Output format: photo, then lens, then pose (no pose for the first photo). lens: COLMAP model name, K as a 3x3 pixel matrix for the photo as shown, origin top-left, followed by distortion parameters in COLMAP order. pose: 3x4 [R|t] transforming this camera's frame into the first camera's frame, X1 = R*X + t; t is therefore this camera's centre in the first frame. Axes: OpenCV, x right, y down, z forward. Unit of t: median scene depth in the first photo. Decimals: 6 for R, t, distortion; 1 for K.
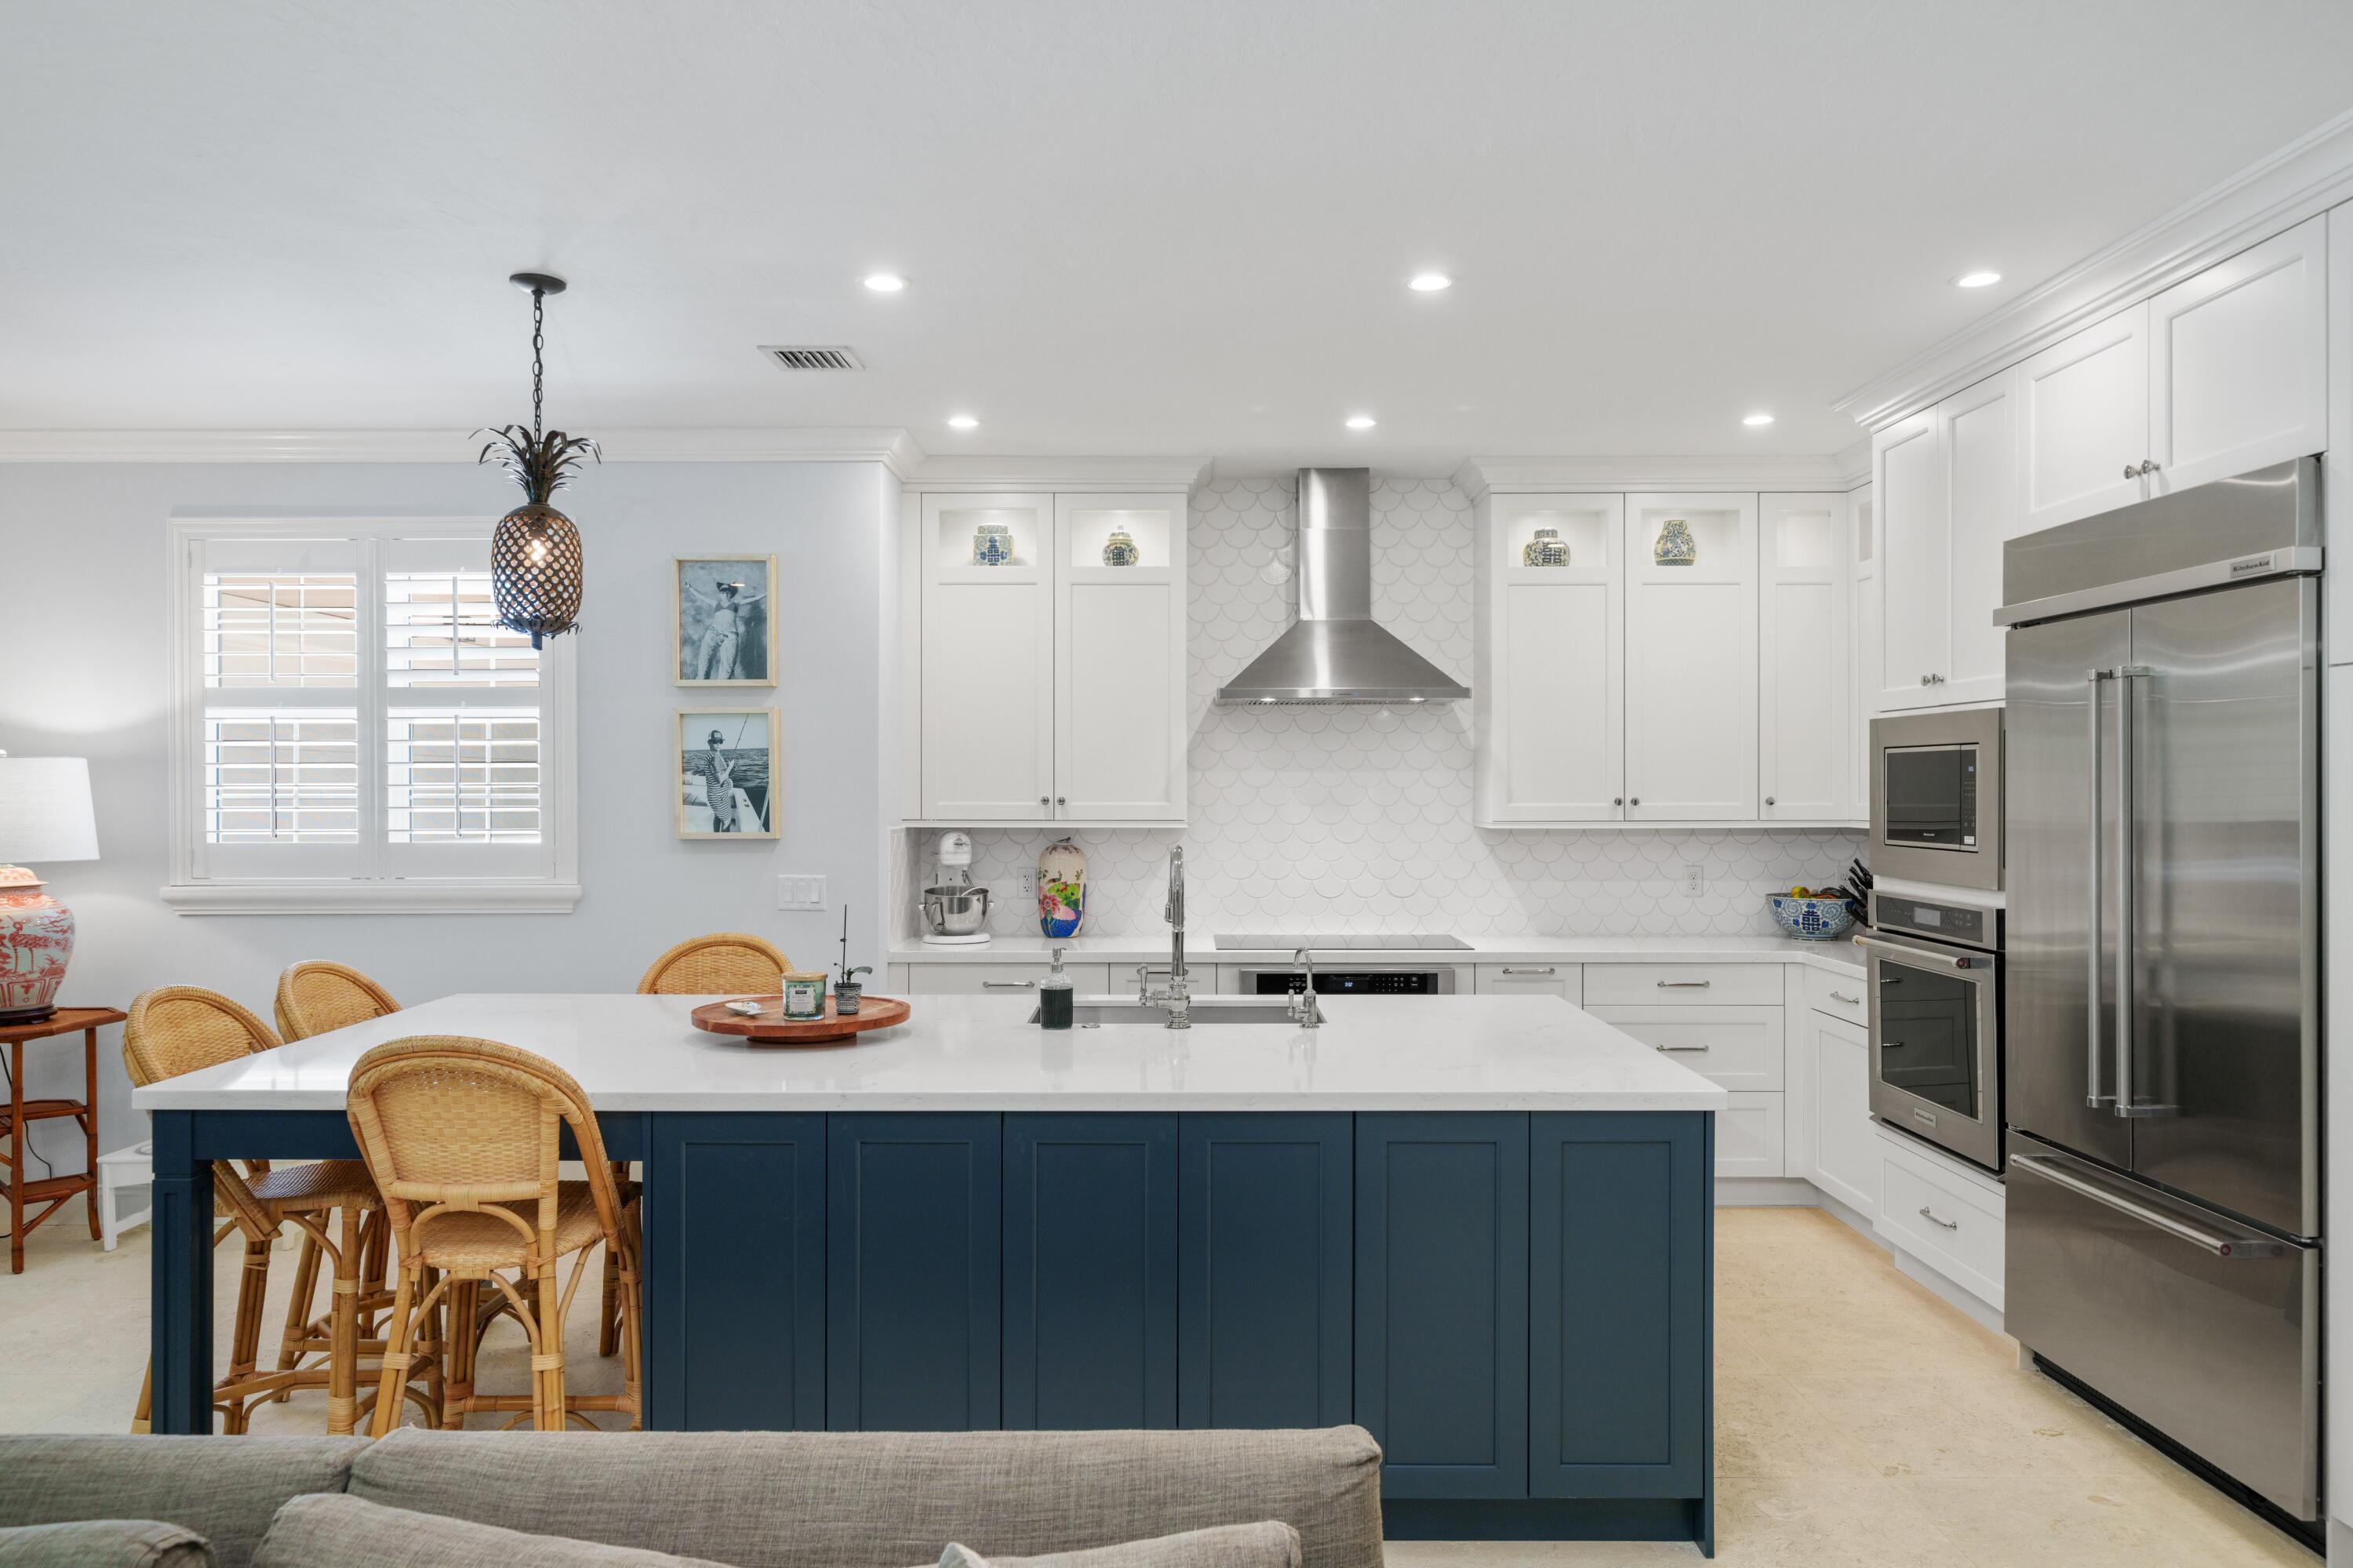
lens RADIAL K [[1592.2, 0, 1176.5], [0, 1592.2, 784.0], [0, 0, 1]] dist [-0.003688, -0.001055]
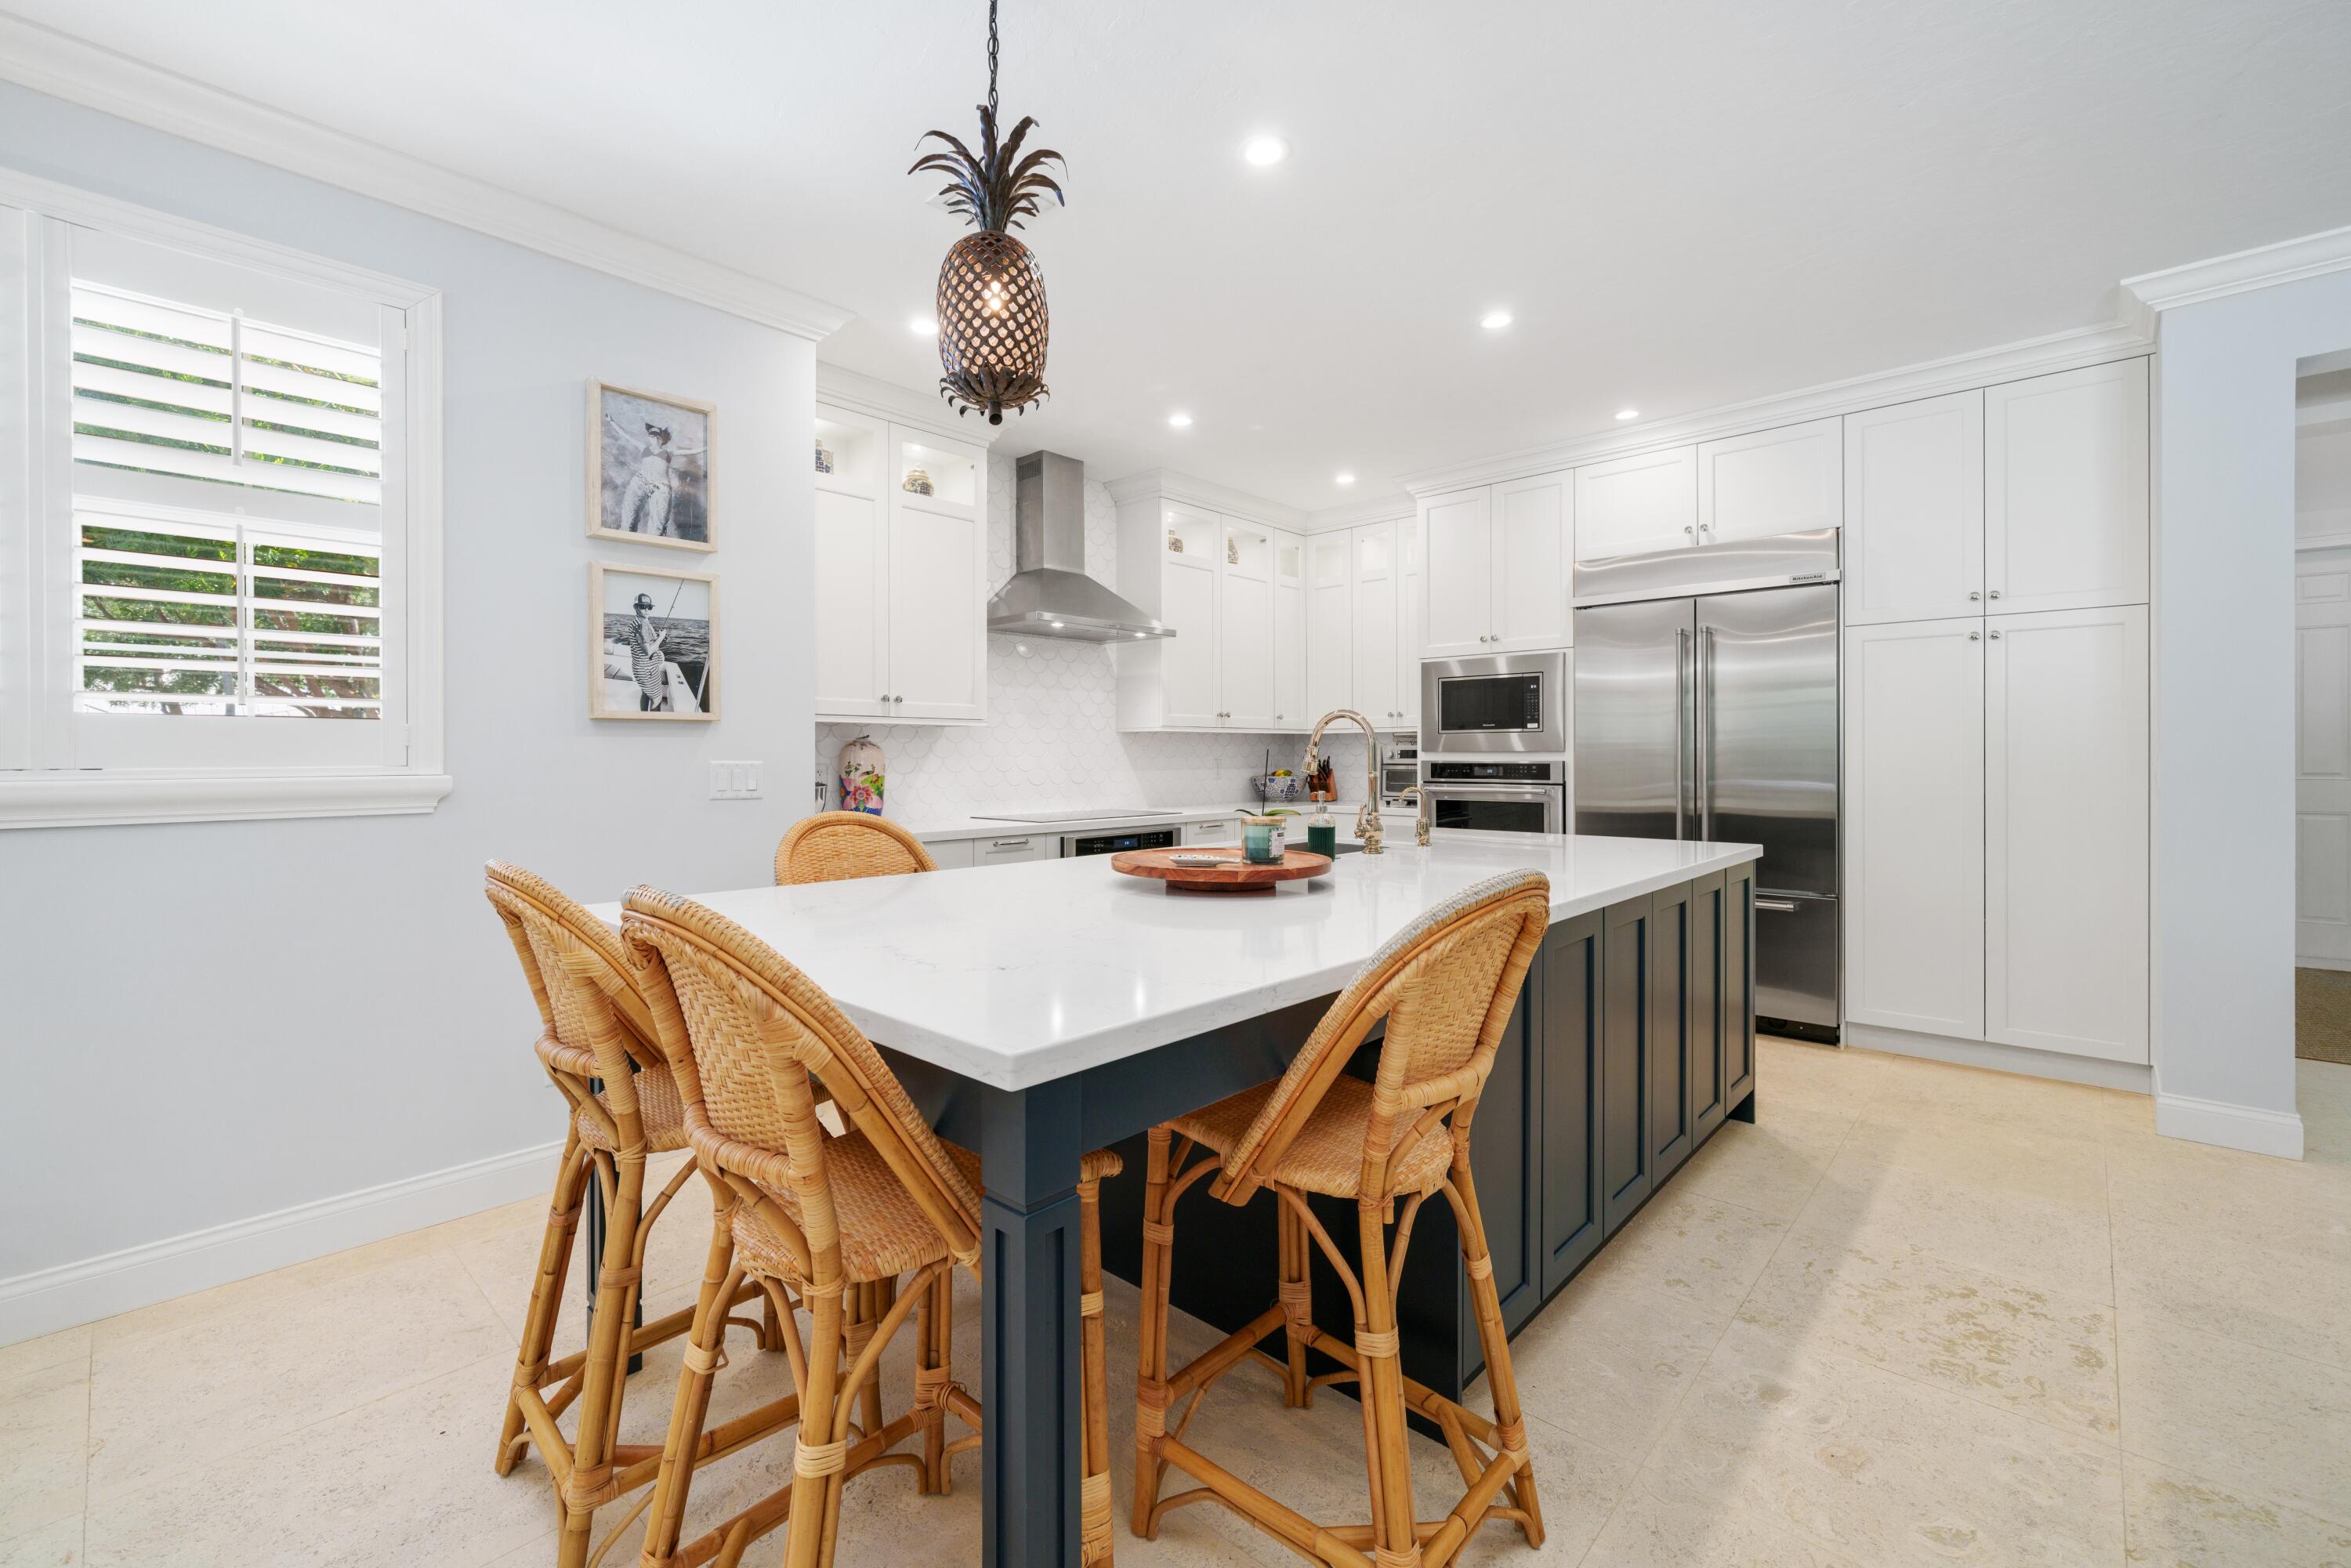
lens RADIAL K [[985.7, 0, 1169.1], [0, 985.7, 758.3], [0, 0, 1]] dist [0.001571, 0.000181]
pose [[0.682266, -0.002914, 0.731098, -0.487072], [0.000449, 0.999994, 0.003566, 0.054051], [-0.731104, -0.002105, 0.682263, 0.424416]]
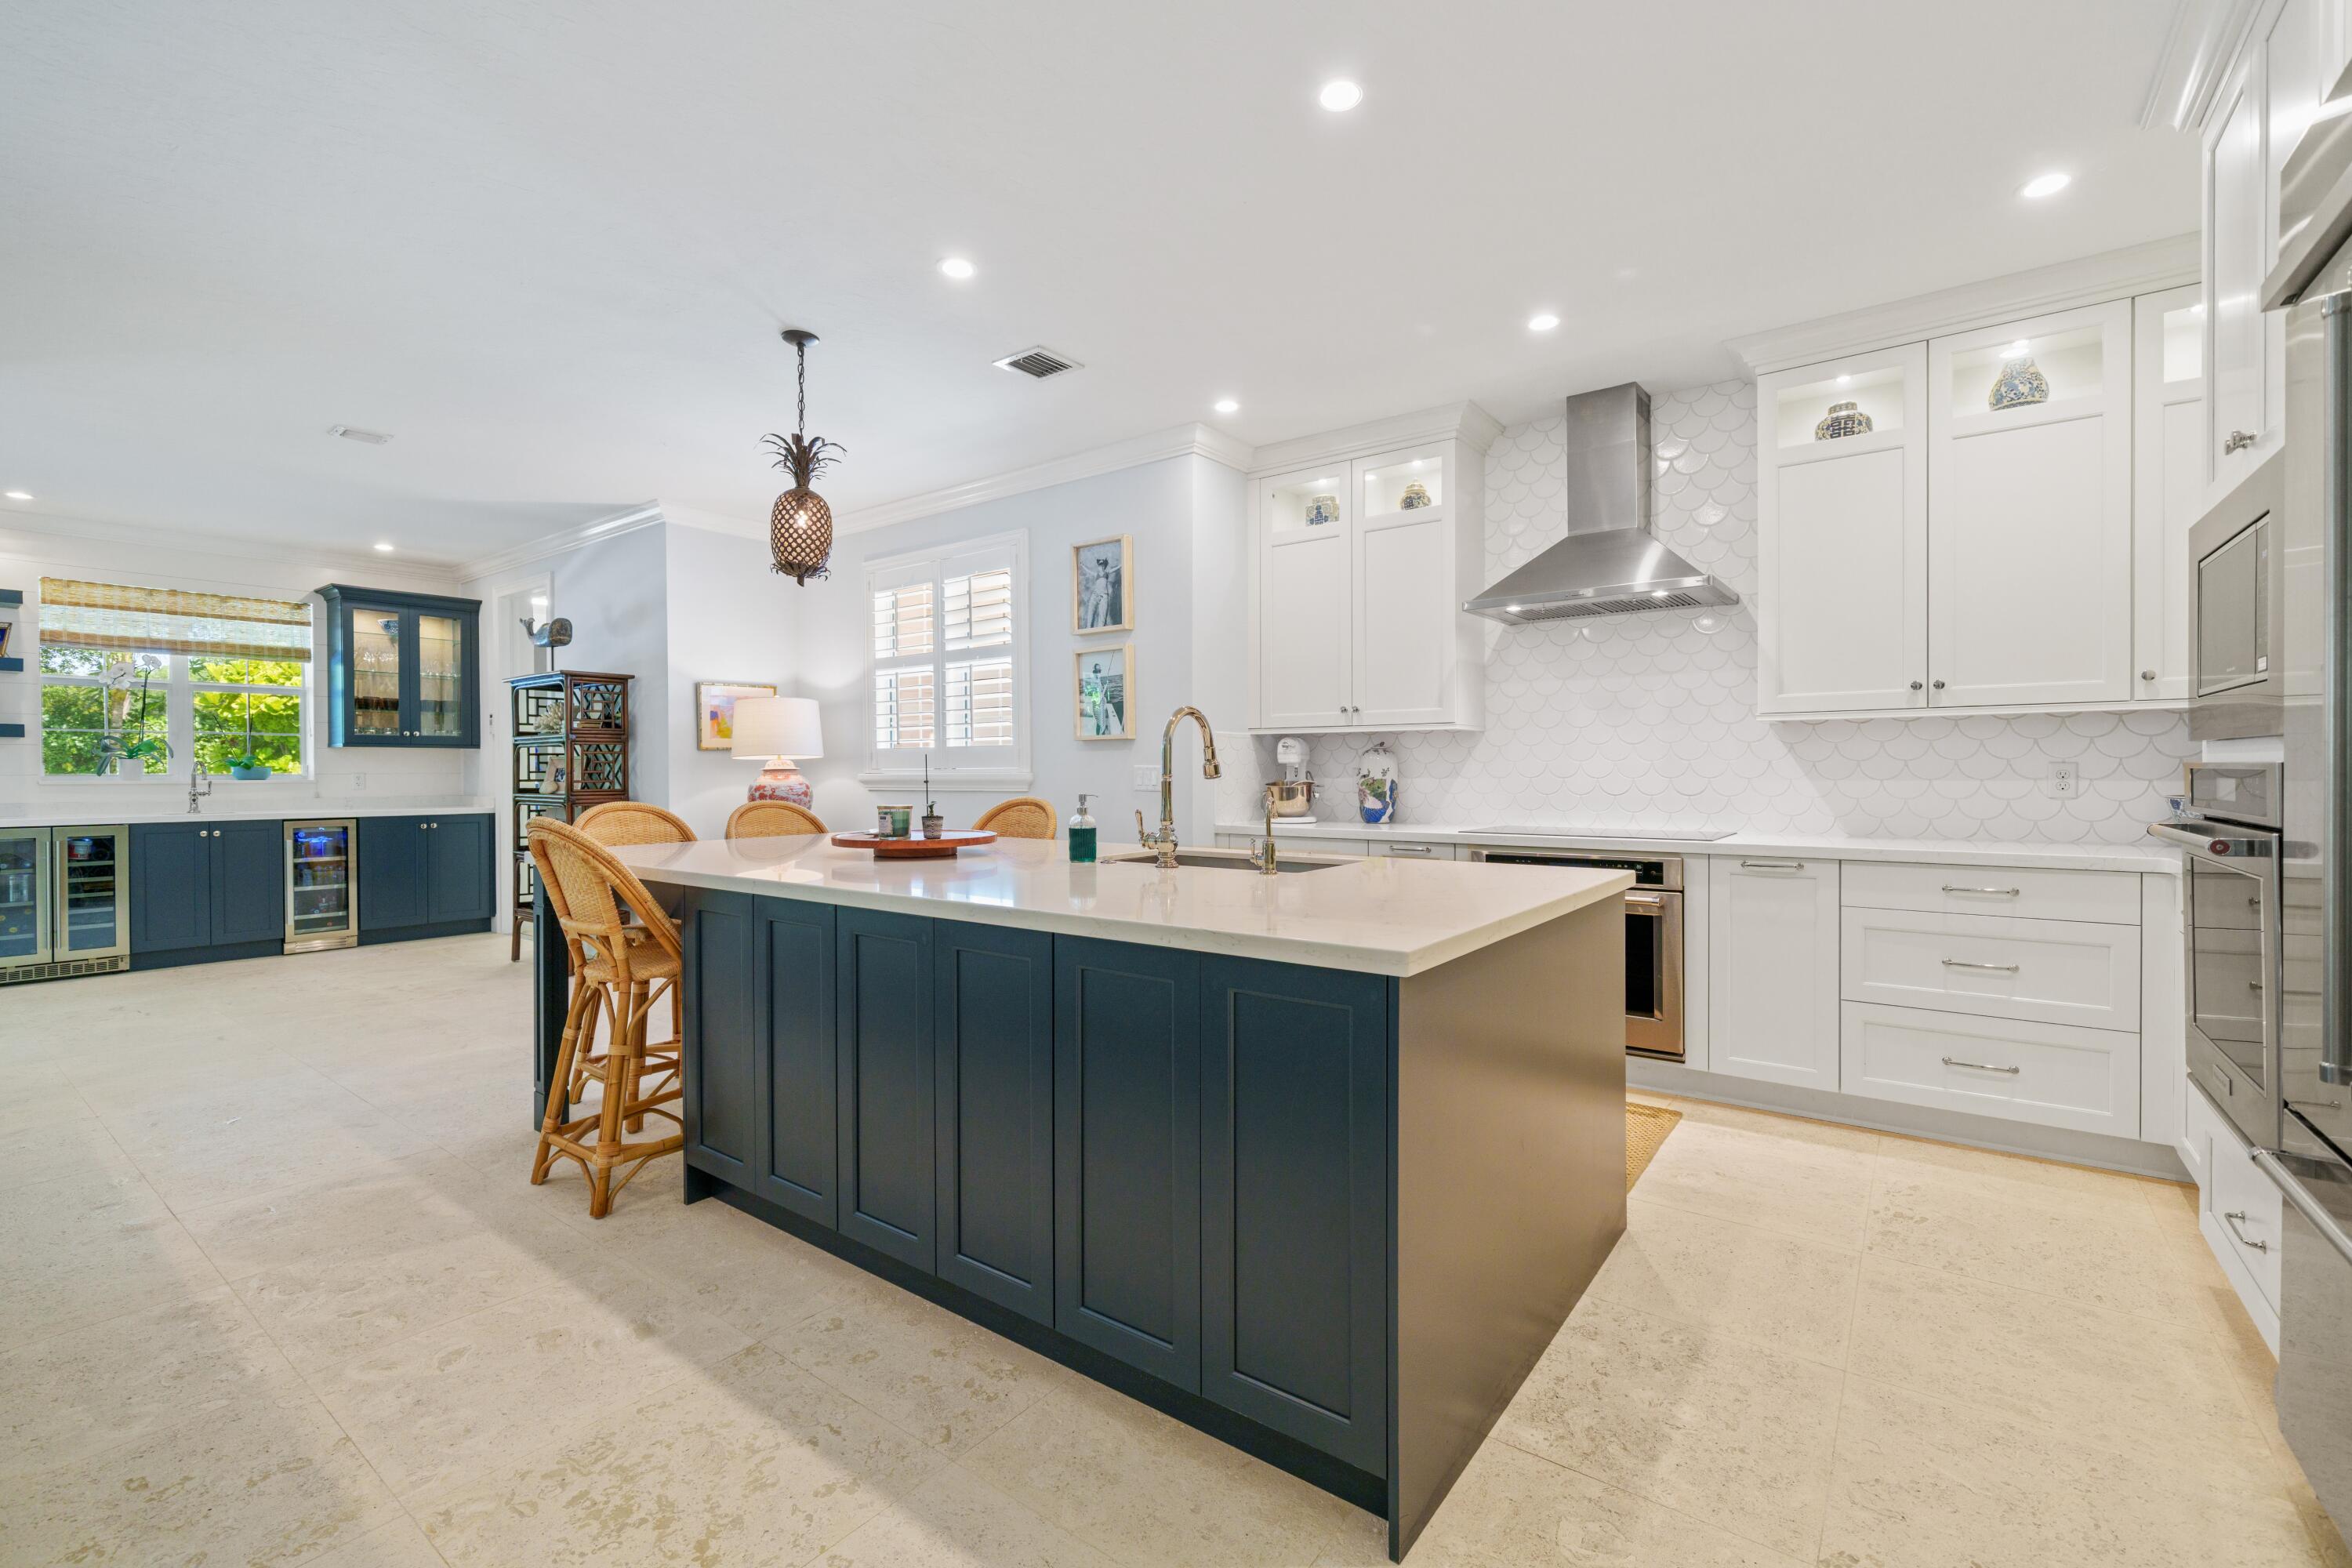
lens RADIAL K [[1008.9, 0, 1176.0], [0, 1008.9, 784.0], [0, 0, 1]] dist [0.000274, -0.000058]
pose [[0.798527, 0.005854, -0.601930, 0.311565], [0.003602, 0.999888, 0.014502, 0.061309], [0.601948, -0.013748, 0.798417, 0.319349]]
